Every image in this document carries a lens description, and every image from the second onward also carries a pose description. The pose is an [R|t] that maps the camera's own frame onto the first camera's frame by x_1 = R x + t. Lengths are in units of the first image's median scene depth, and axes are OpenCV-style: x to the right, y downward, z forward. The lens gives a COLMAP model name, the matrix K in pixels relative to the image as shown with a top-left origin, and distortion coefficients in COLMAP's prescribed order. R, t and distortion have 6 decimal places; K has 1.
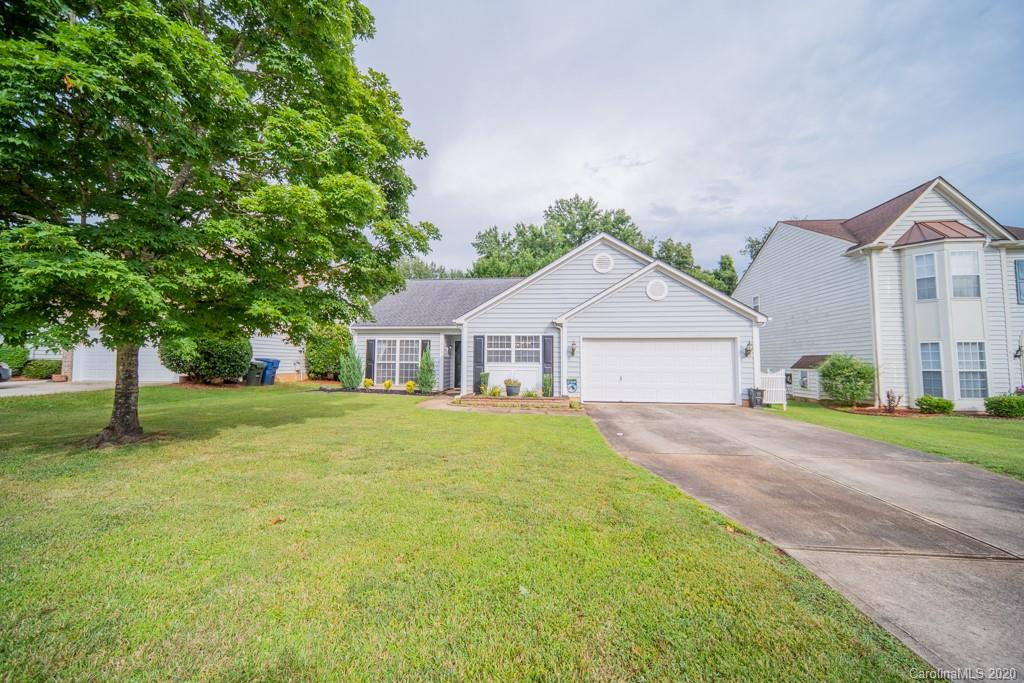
lens RADIAL K [[367.6, 0, 511.1], [0, 367.6, 341.9], [0, 0, 1]] dist [-0.001955, -0.000466]
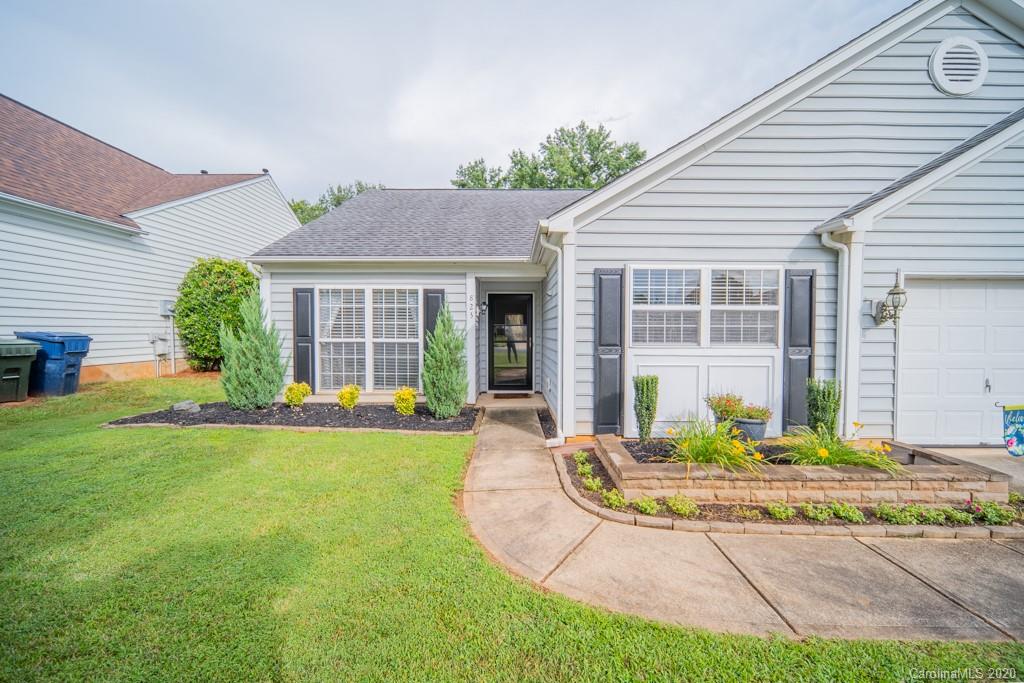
lens RADIAL K [[367.6, 0, 513.0], [0, 367.6, 339.1], [0, 0, 1]] dist [-0.001955, -0.000466]
pose [[0.995056, -0.008782, 0.098926, -0.181565], [0.000184, 0.996245, 0.086583, 0.016043], [-0.099315, -0.086136, 0.991321, 0.548727]]
